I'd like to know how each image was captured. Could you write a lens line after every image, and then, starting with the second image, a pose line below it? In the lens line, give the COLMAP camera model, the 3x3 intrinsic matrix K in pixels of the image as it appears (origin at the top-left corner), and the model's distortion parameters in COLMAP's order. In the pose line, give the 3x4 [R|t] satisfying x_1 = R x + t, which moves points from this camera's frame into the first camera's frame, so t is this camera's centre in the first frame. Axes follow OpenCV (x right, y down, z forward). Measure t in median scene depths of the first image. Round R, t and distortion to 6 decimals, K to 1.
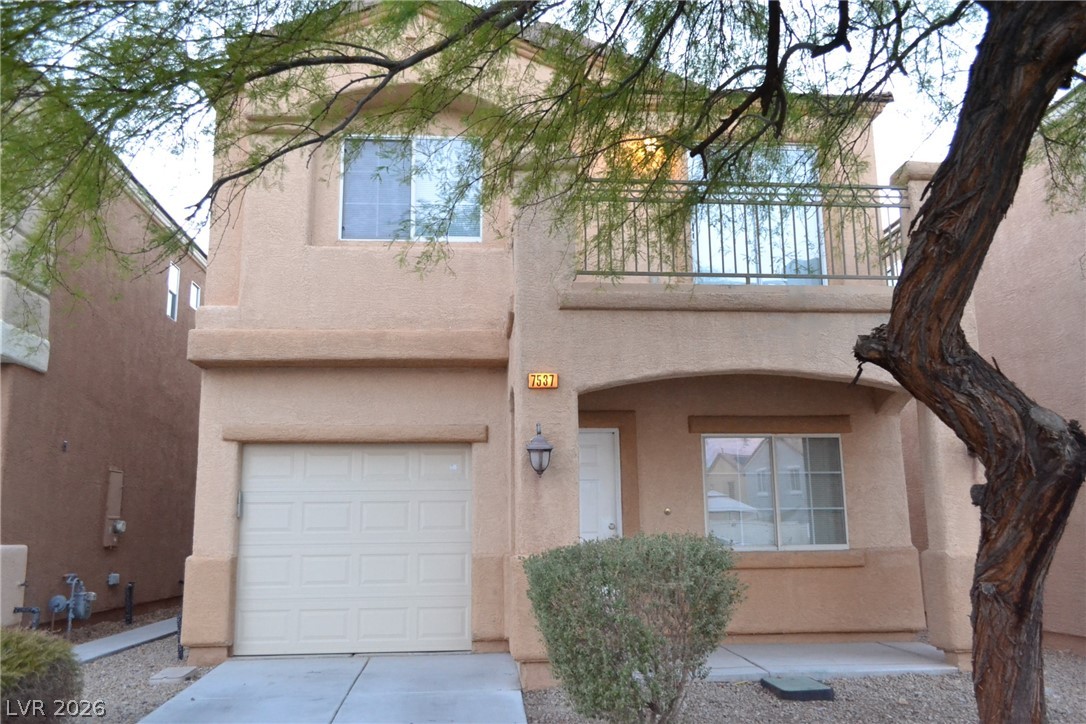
lens RADIAL K [[863.9, 0, 540.3], [0, 863.9, 362.4], [0, 0, 1]] dist [-0.011479, 0.001904]
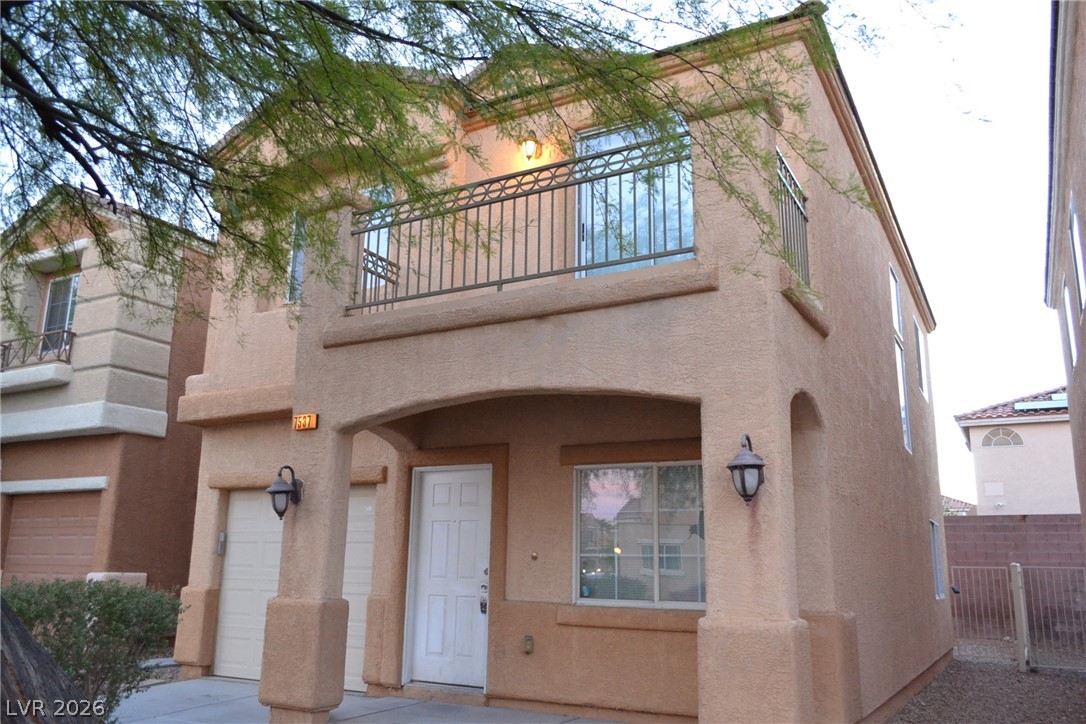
lens RADIAL K [[863.9, 0, 540.4], [0, 863.9, 369.1], [0, 0, 1]] dist [-0.011479, 0.001904]
pose [[0.825833, -0.102381, -0.554543, 0.662733], [0.084385, 0.994745, -0.057985, 0.034810], [0.557565, 0.001091, 0.830133, 0.274442]]
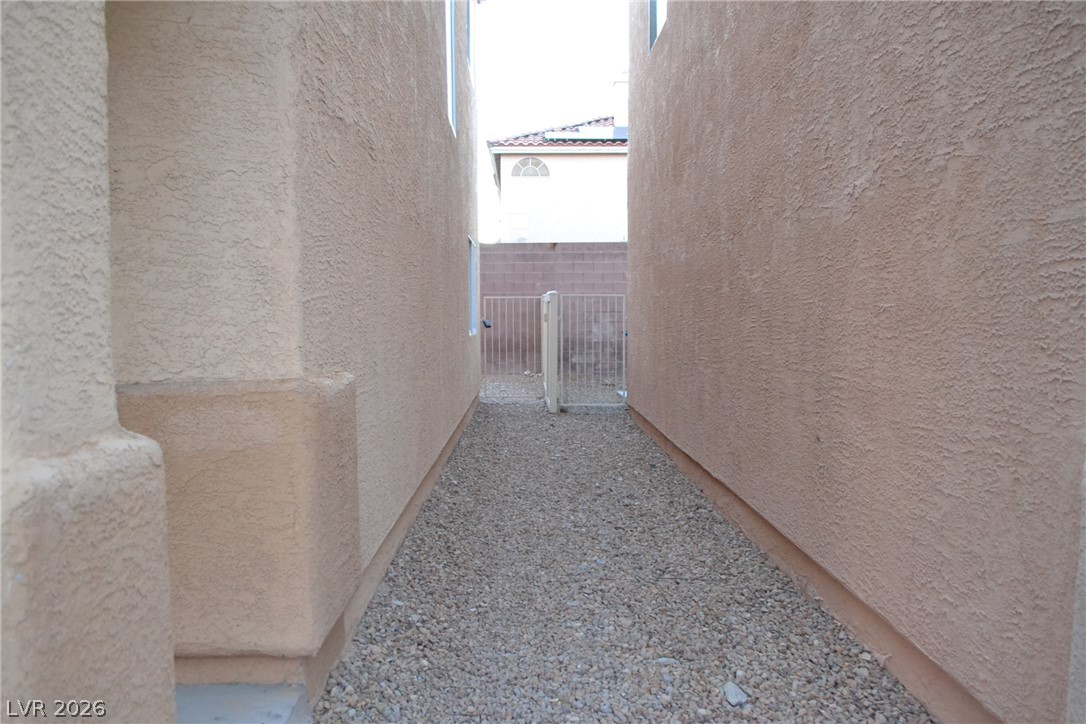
lens RADIAL K [[863.9, 0, 543.2], [0, 863.9, 363.8], [0, 0, 1]] dist [-0.011479, 0.001904]
pose [[0.997532, 0.007809, -0.069775, 0.545826], [0.010195, 0.967153, 0.253992, 0.139097], [0.069467, -0.254076, 0.964686, 0.743346]]
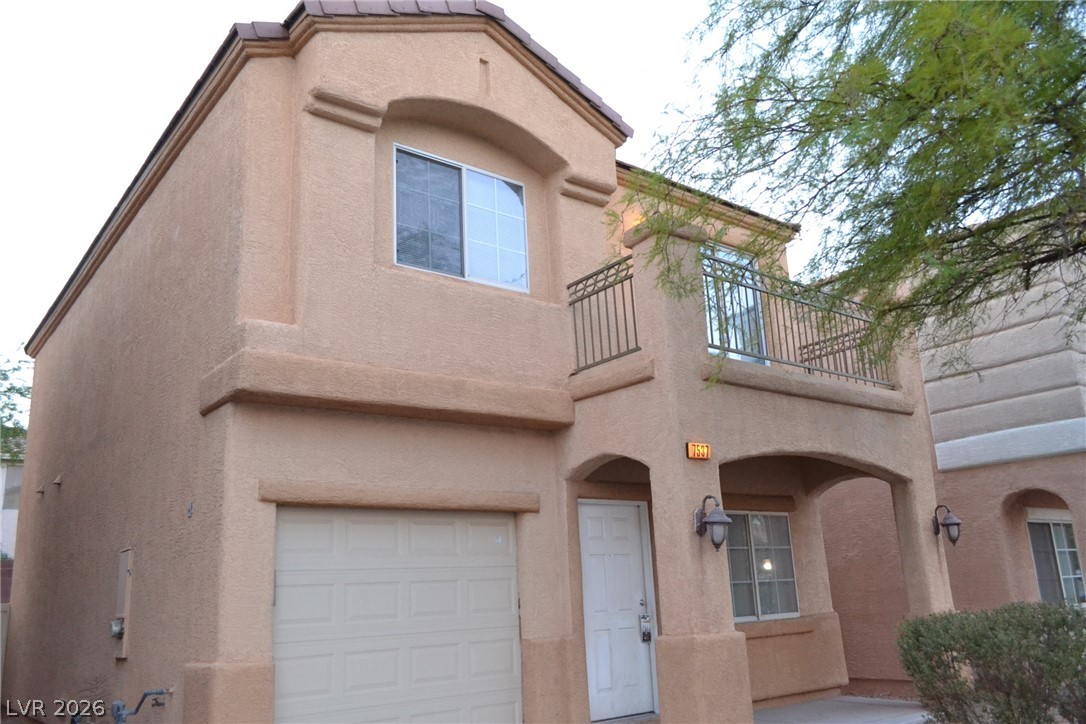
lens RADIAL K [[863.9, 0, 547.7], [0, 863.9, 360.4], [0, 0, 1]] dist [-0.011479, 0.001904]
pose [[0.831734, 0.121043, 0.541819, -0.574046], [-0.074250, 0.991428, -0.107506, 0.031271], [-0.550187, 0.049187, 0.833591, 0.232312]]
